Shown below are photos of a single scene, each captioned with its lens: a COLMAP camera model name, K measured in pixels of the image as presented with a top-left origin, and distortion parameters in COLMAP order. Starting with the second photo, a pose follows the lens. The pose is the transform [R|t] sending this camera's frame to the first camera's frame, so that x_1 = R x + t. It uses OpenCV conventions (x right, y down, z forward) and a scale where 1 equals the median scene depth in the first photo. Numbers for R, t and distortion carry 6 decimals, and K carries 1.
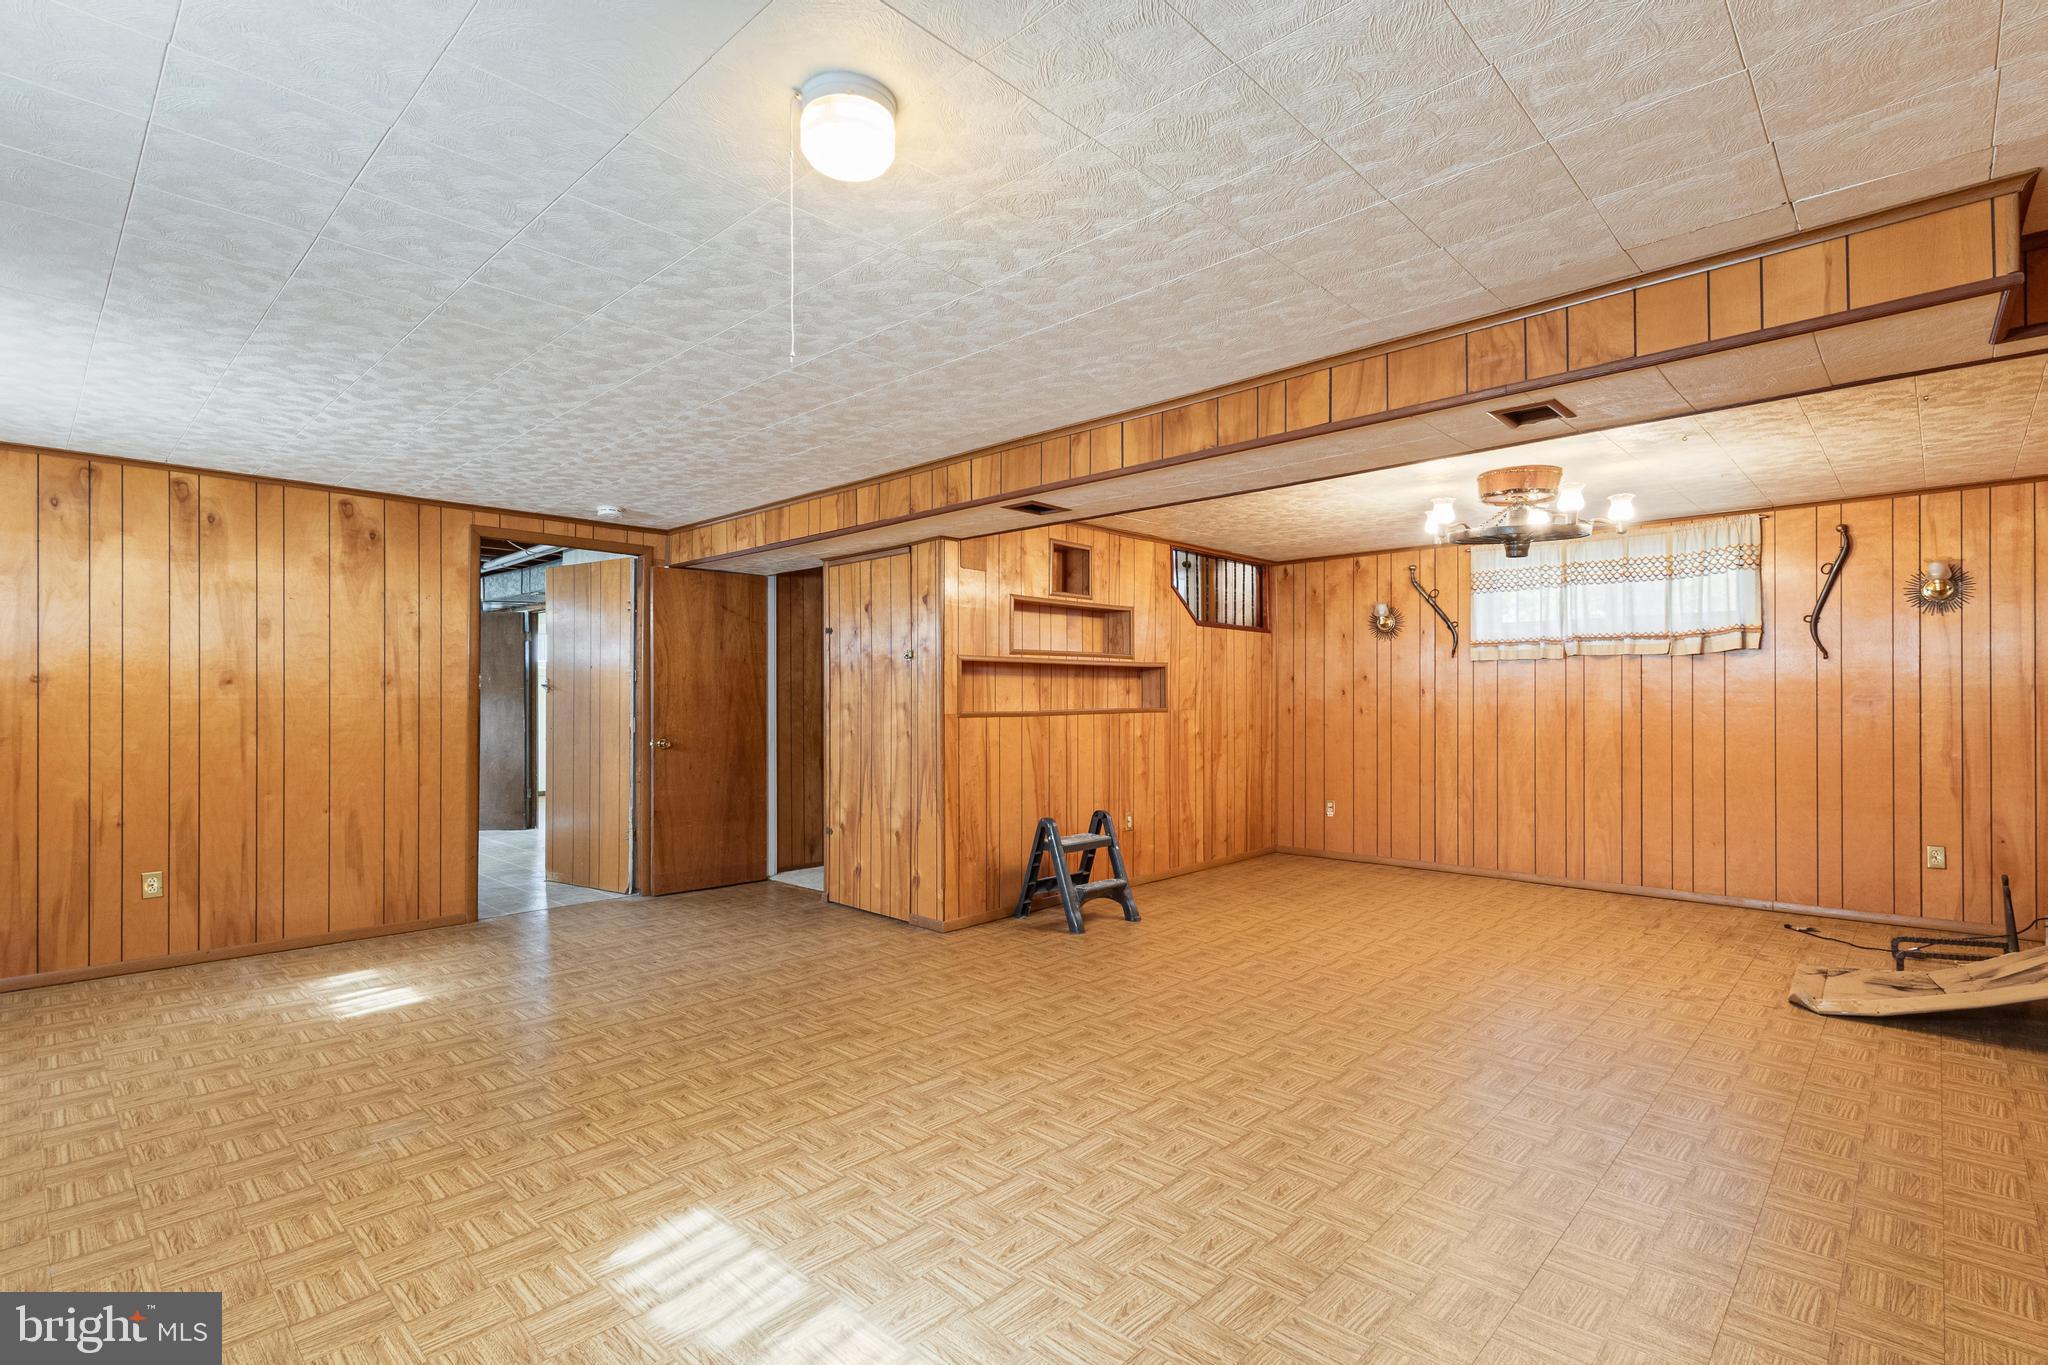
lens RADIAL K [[951.5, 0, 1016.5], [0, 951.5, 692.1], [0, 0, 1]] dist [0.003414, 0.003124]
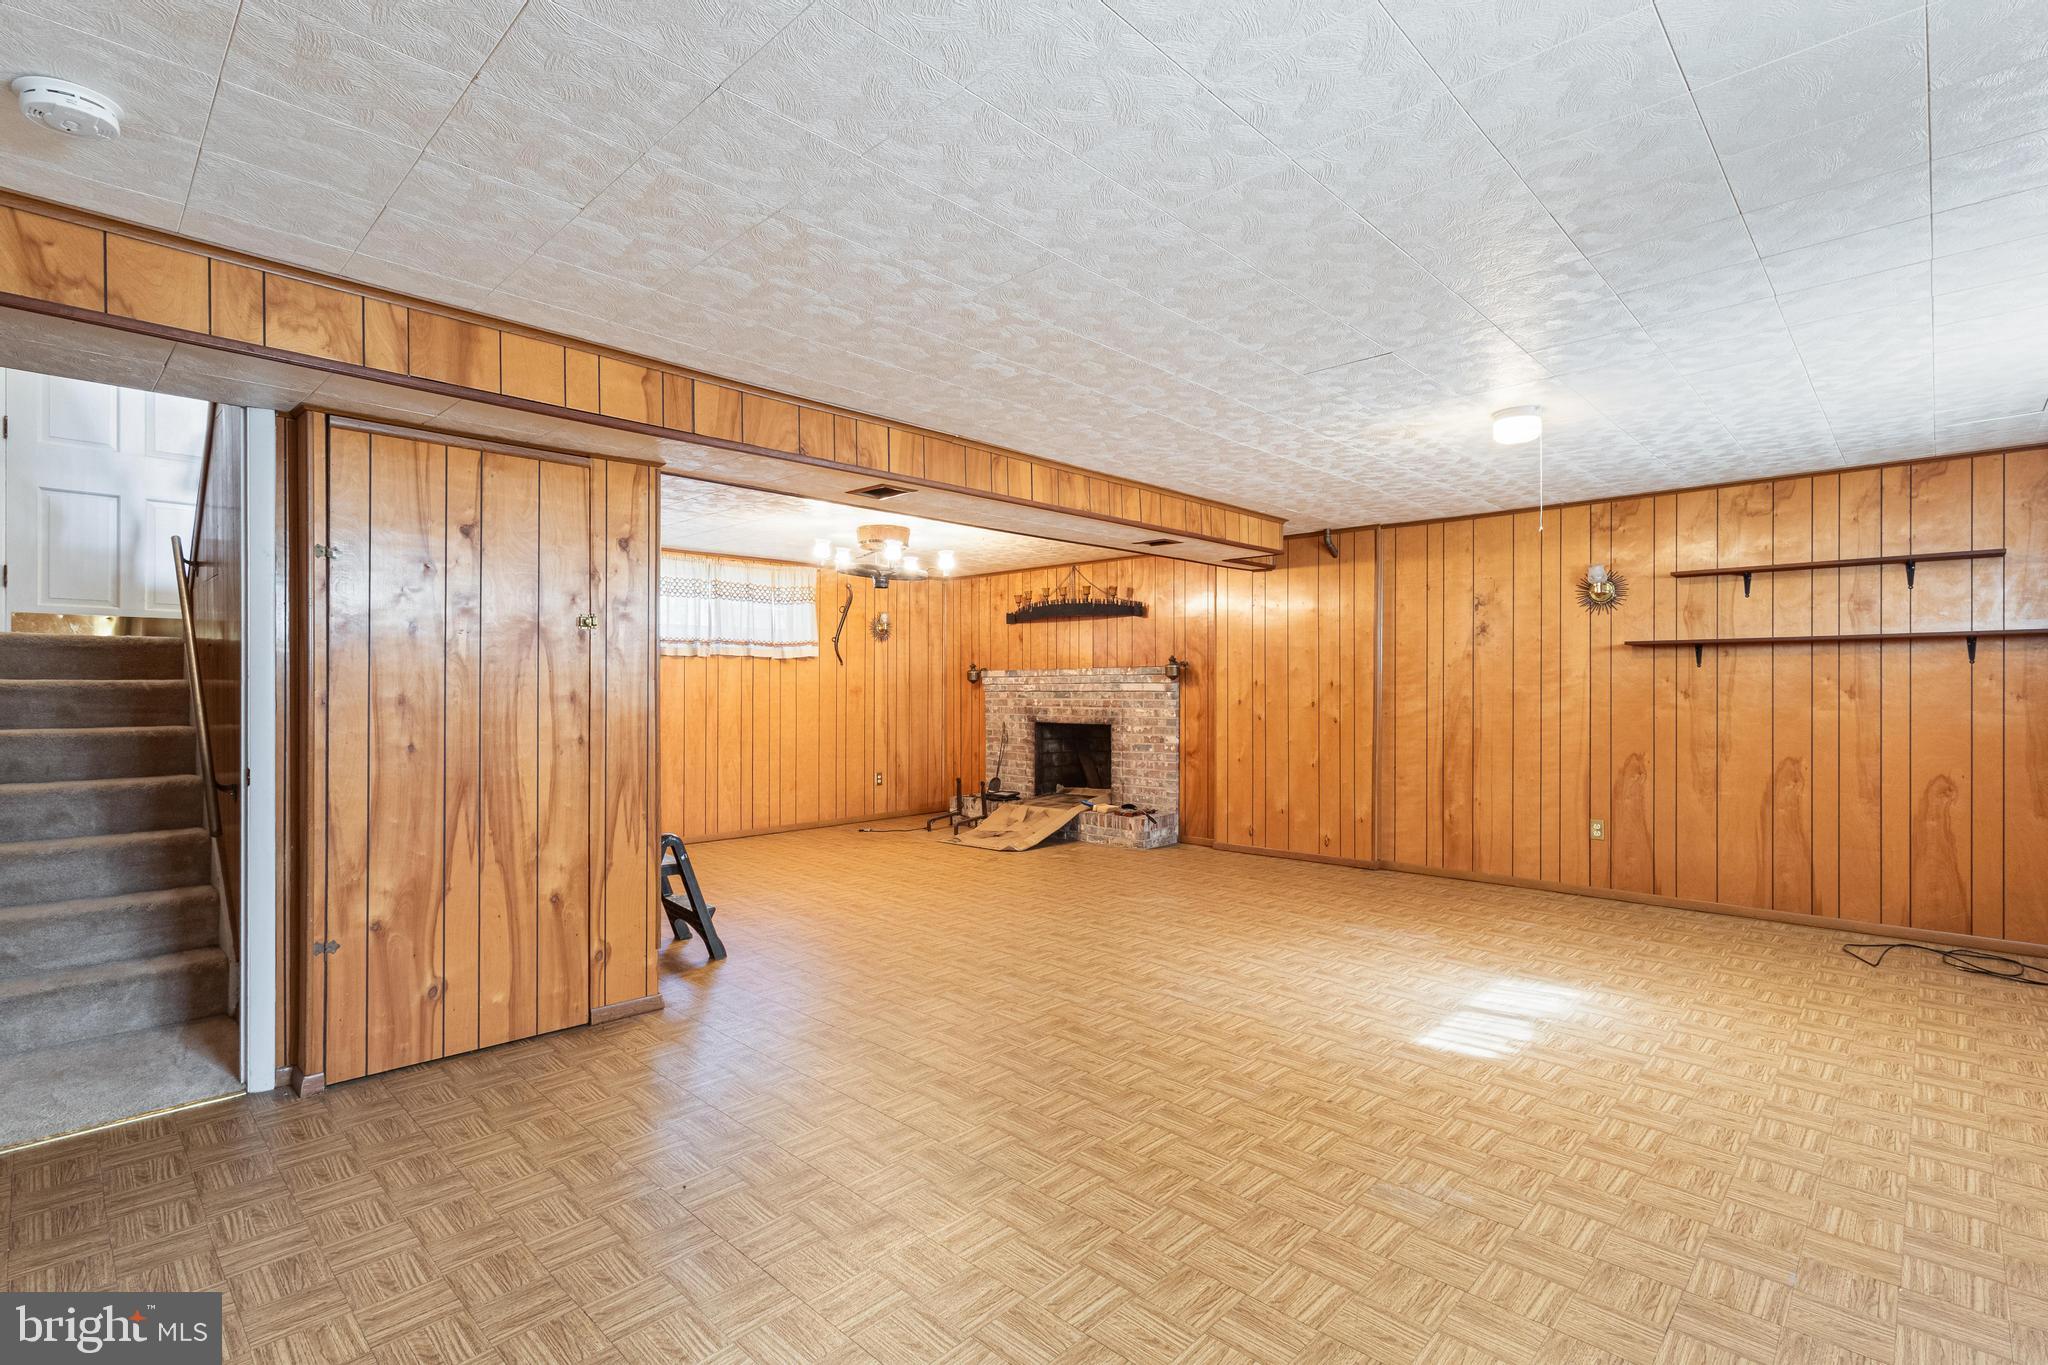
lens RADIAL K [[951.5, 0, 1017.1], [0, 951.5, 688.2], [0, 0, 1]] dist [0.003414, 0.003124]
pose [[0.008901, 0.003014, 0.999956, -1.066333], [-0.007808, 0.999965, -0.002945, 0.010076], [-0.999930, -0.007781, 0.008924, 0.958539]]
